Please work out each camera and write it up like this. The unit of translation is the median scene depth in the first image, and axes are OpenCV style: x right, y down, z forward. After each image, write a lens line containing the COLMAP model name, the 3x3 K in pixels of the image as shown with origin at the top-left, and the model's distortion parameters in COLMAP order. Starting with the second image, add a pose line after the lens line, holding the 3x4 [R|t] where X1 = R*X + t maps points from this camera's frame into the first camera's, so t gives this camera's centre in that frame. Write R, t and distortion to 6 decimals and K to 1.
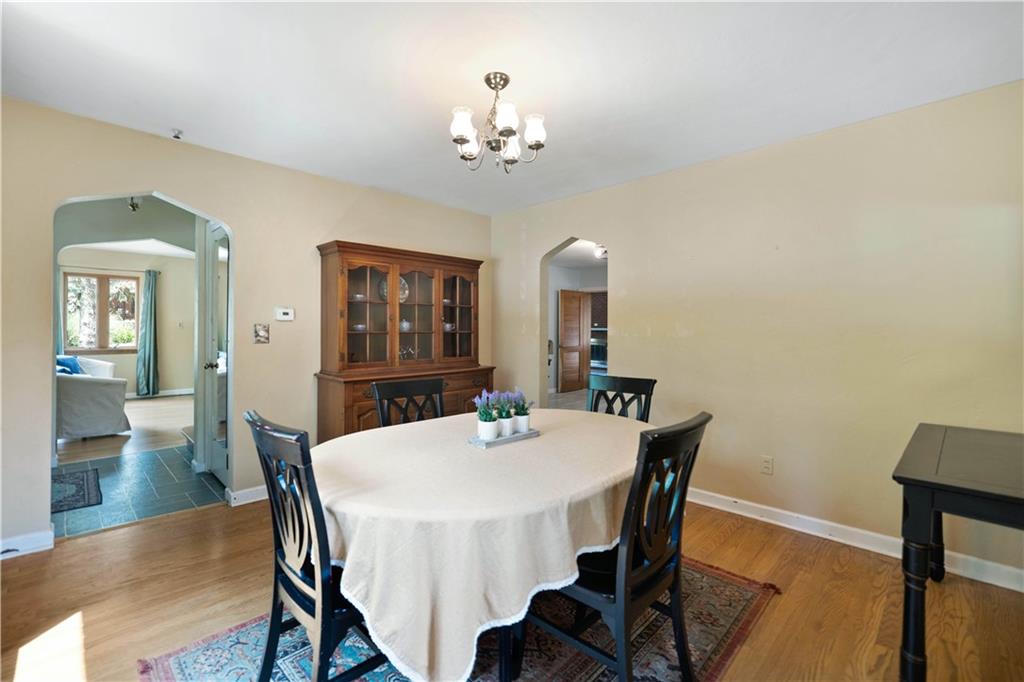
lens RADIAL K [[441.0, 0, 510.0], [0, 441.0, 329.4], [0, 0, 1]] dist [-0.007115, 0.003611]
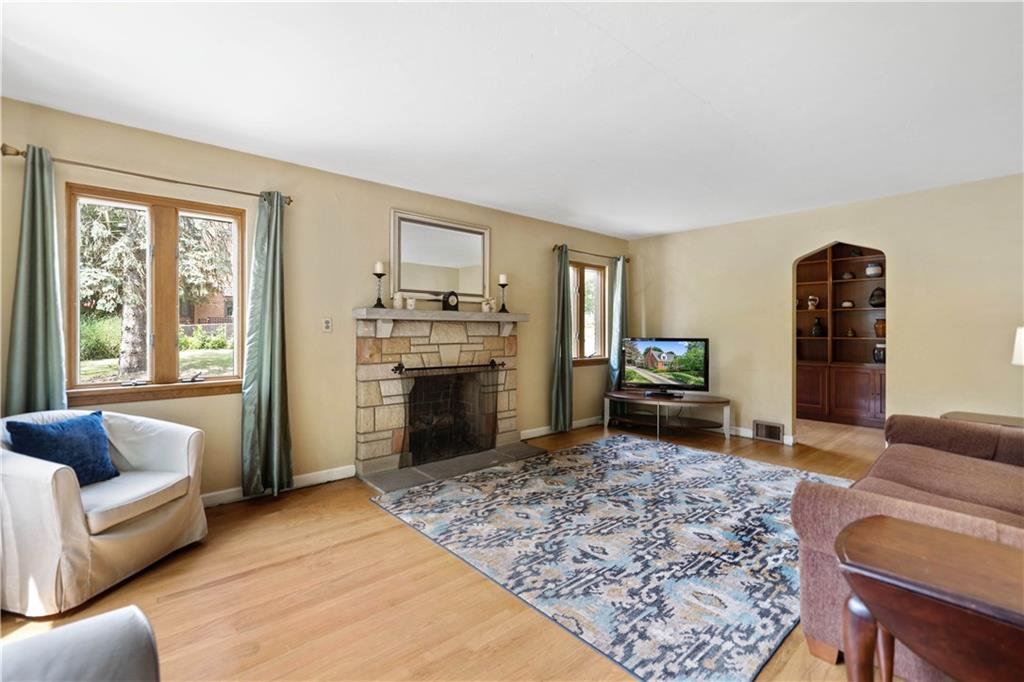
lens RADIAL K [[459.2, 0, 517.2], [0, 459.2, 335.3], [0, 0, 1]] dist [-0.009729, 0.002502]
pose [[0.997837, -0.008174, -0.065222, -0.562239], [0.008396, 0.999960, 0.003137, 0.000845], [0.065194, -0.003677, 0.997866, 0.587622]]
